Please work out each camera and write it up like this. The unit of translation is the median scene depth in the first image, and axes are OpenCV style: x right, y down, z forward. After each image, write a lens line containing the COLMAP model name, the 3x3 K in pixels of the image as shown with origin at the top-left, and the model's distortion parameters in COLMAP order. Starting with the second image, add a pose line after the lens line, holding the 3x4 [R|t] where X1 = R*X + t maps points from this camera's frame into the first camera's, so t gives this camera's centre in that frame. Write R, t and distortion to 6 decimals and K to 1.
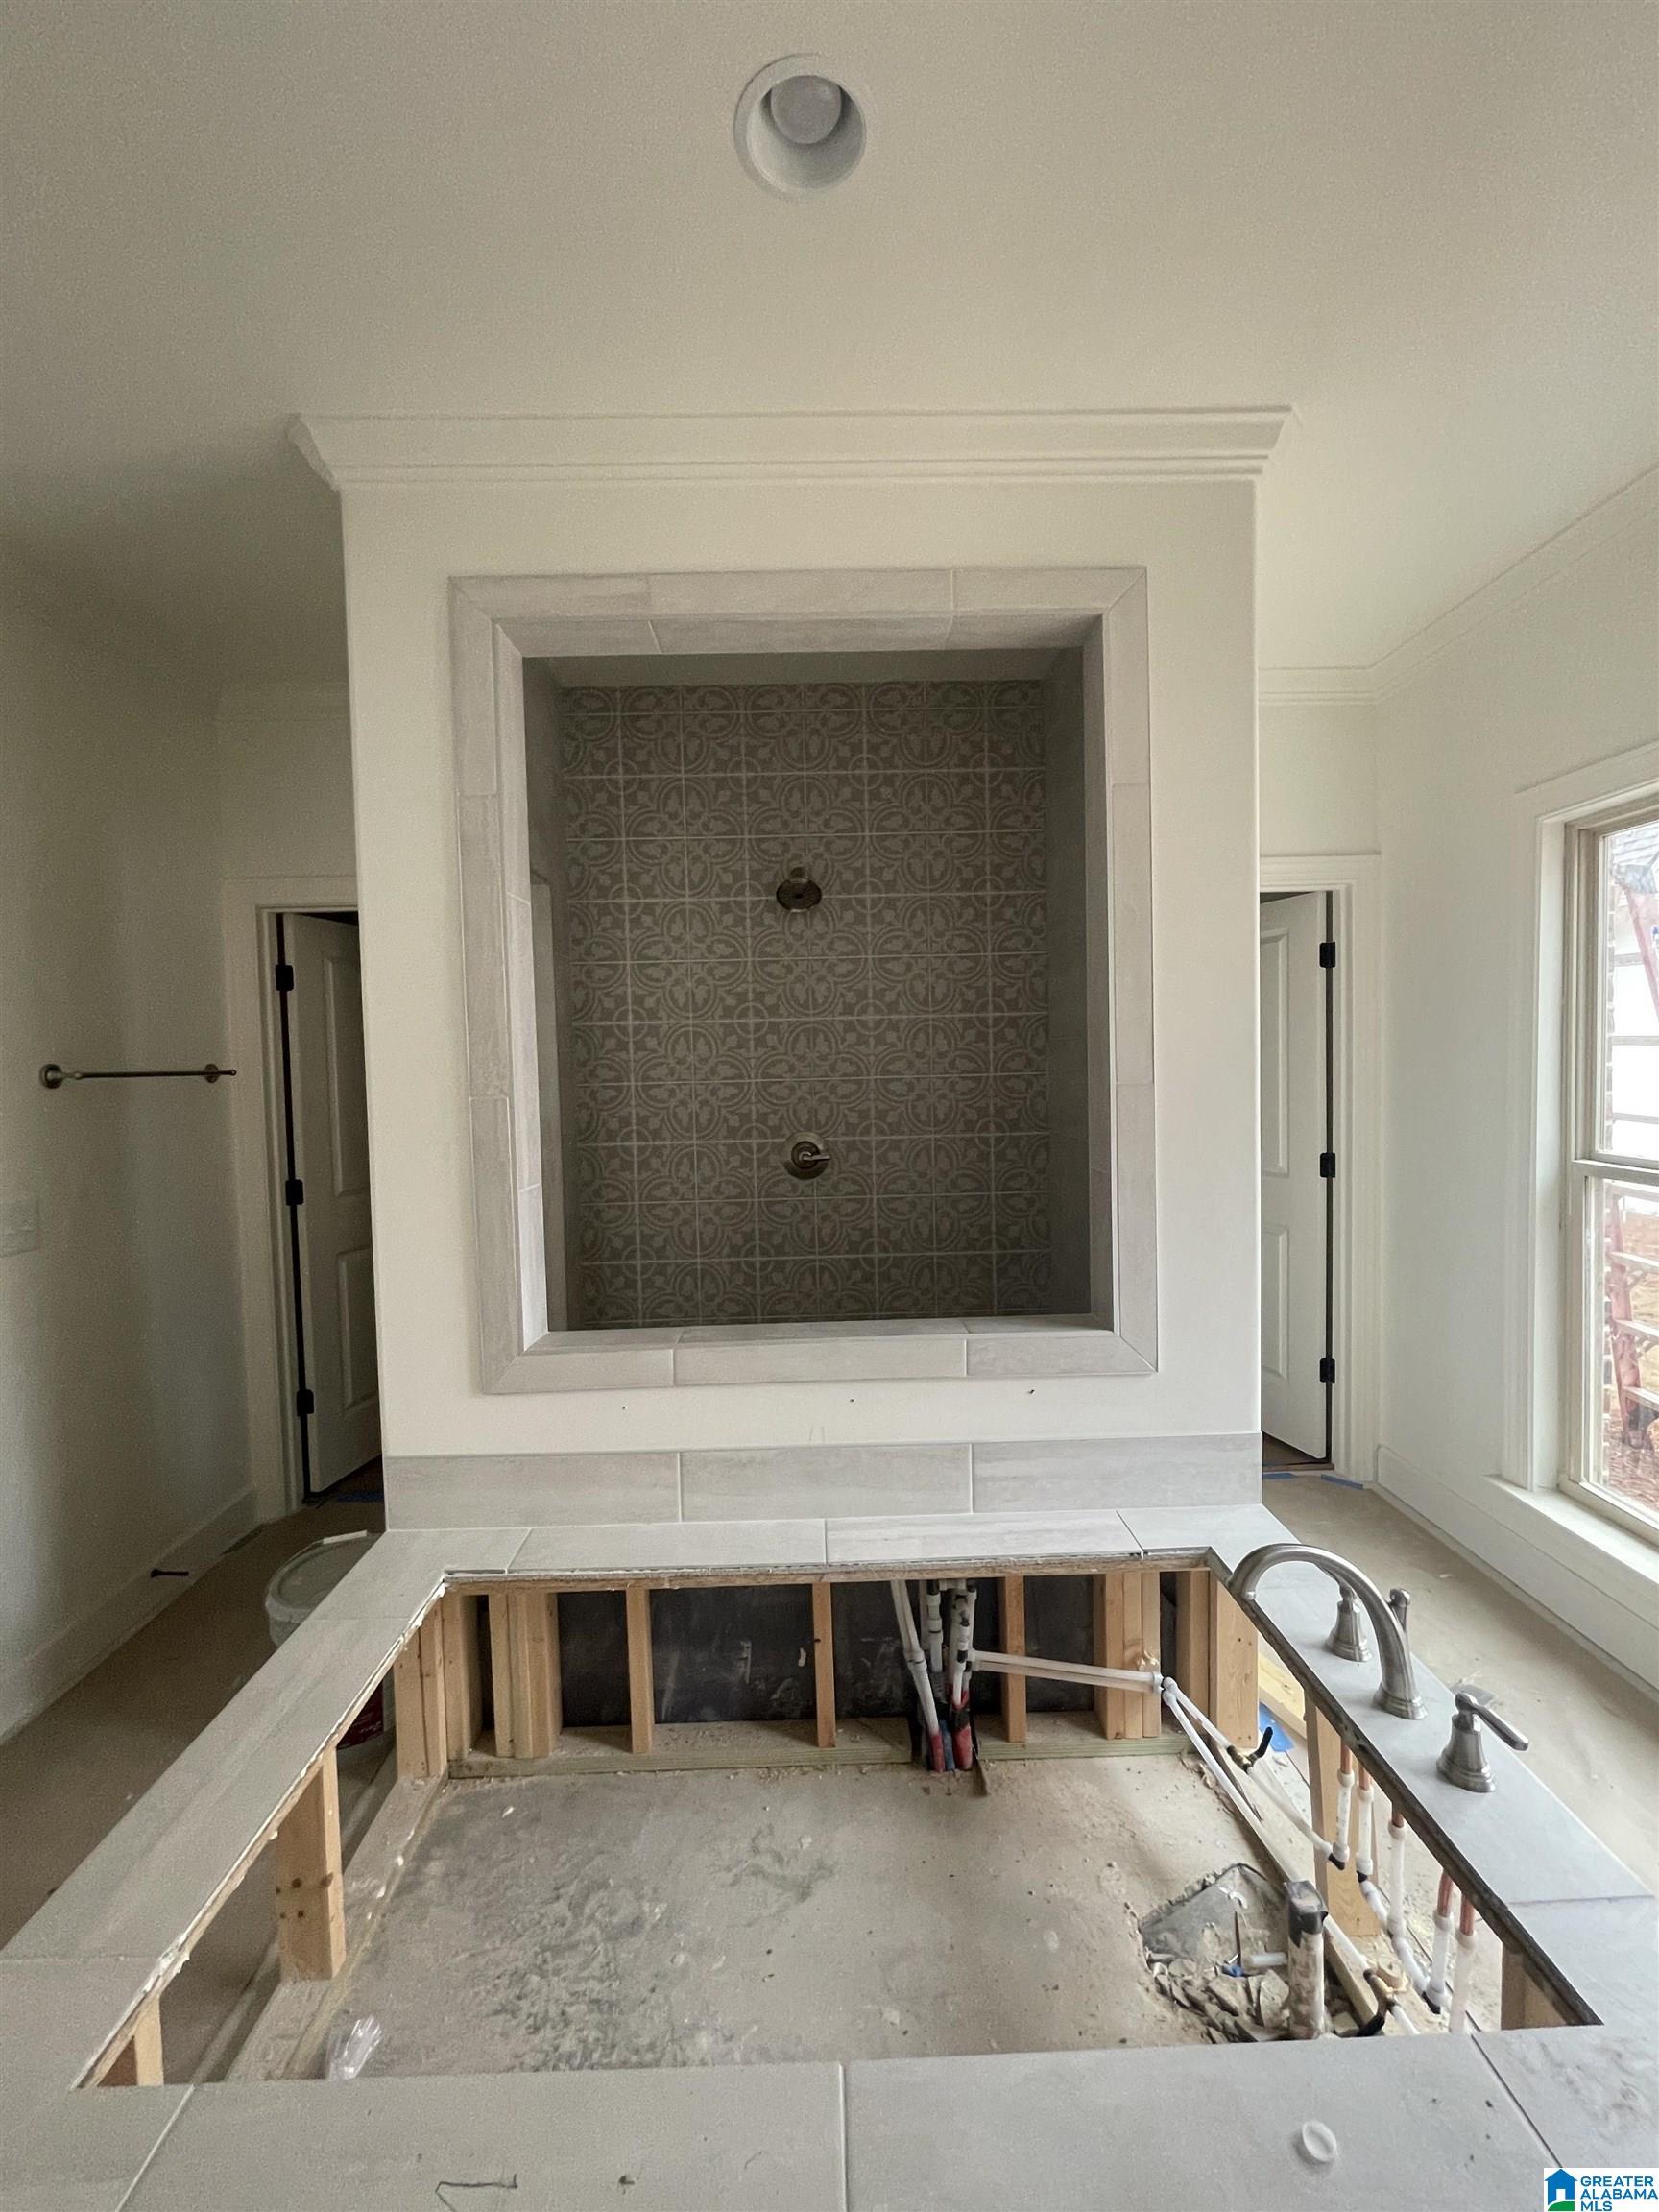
lens RADIAL K [[902.1, 0, 816.4], [0, 902.1, 1105.1], [0, 0, 1]] dist [-0.001474, -0.000021]
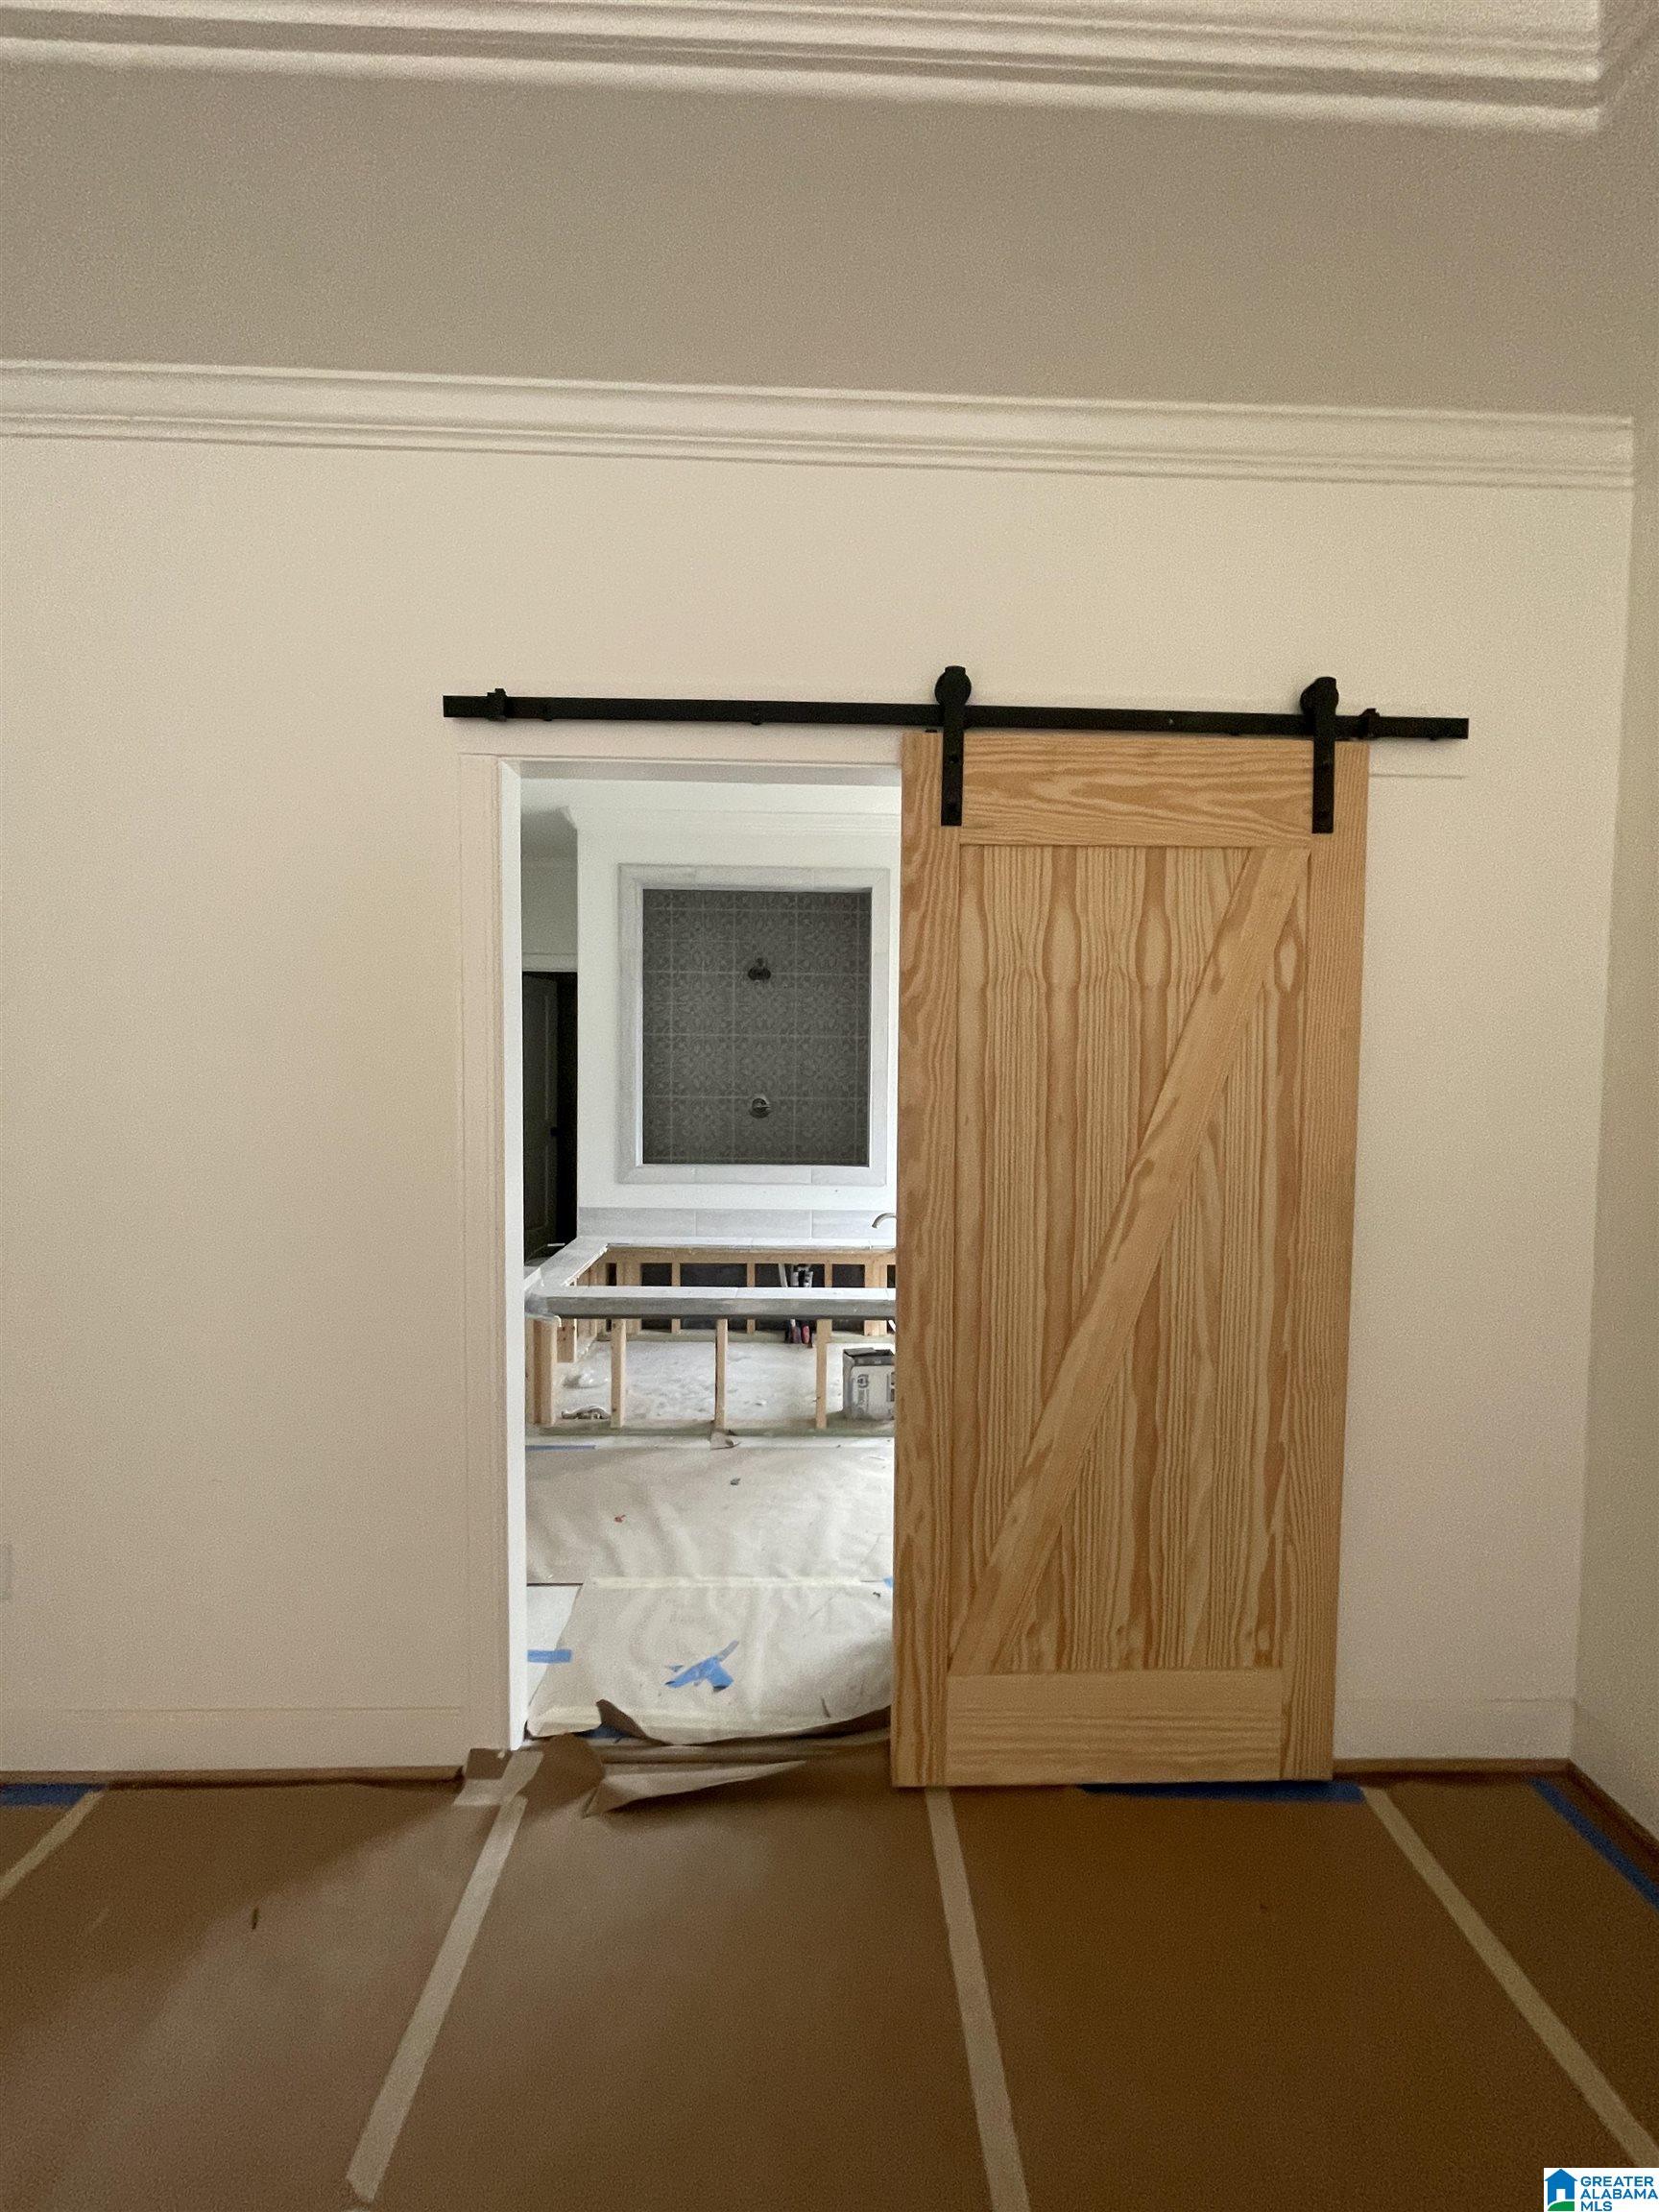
lens RADIAL K [[902.1, 0, 837.6], [0, 902.1, 1107.0], [0, 0, 1]] dist [-0.001474, -0.000021]
pose [[0.998944, 0.035143, 0.029606, 0.142340], [-0.035171, 0.999381, 0.000423, 0.073694], [-0.029573, -0.001464, 0.999562, -1.359097]]
